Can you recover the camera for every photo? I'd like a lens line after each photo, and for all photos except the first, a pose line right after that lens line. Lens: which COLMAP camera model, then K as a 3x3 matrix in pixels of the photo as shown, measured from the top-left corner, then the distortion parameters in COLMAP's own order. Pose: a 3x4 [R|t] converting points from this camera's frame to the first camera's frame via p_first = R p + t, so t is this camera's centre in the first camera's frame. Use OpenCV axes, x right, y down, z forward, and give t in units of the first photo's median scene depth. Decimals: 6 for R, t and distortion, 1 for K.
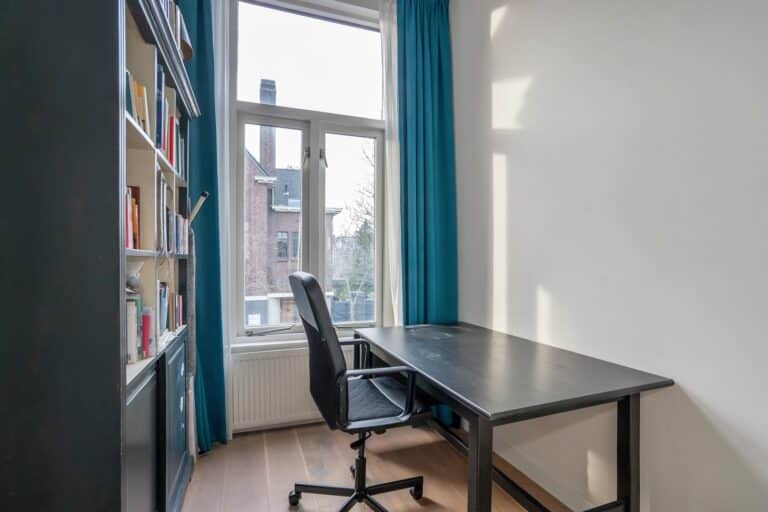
lens RADIAL K [[361.9, 0, 382.8], [0, 361.9, 253.5], [0, 0, 1]] dist [-0.054782, 0.026511]
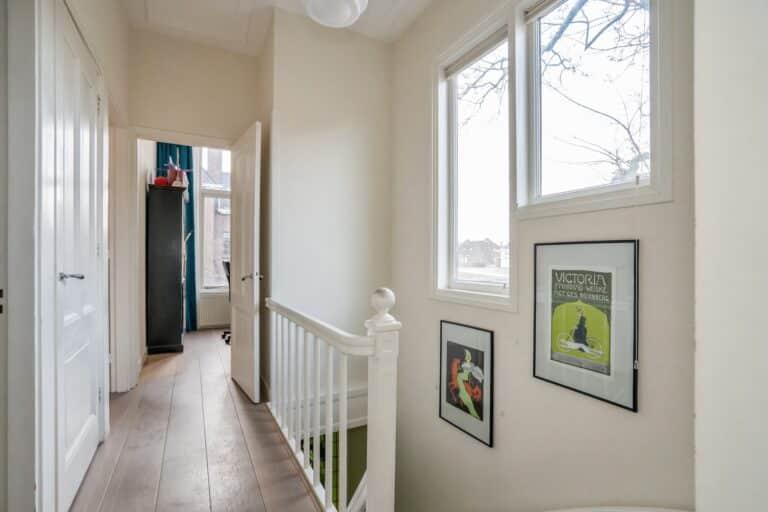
lens RADIAL K [[361.9, 0, 382.8], [0, 361.9, 253.5], [0, 0, 1]] dist [-0.054782, 0.026511]
pose [[0.991333, 0.005589, 0.131255, 0.481344], [-0.006273, 0.999969, 0.004799, -0.020455], [-0.131224, -0.005581, 0.991337, -1.526455]]
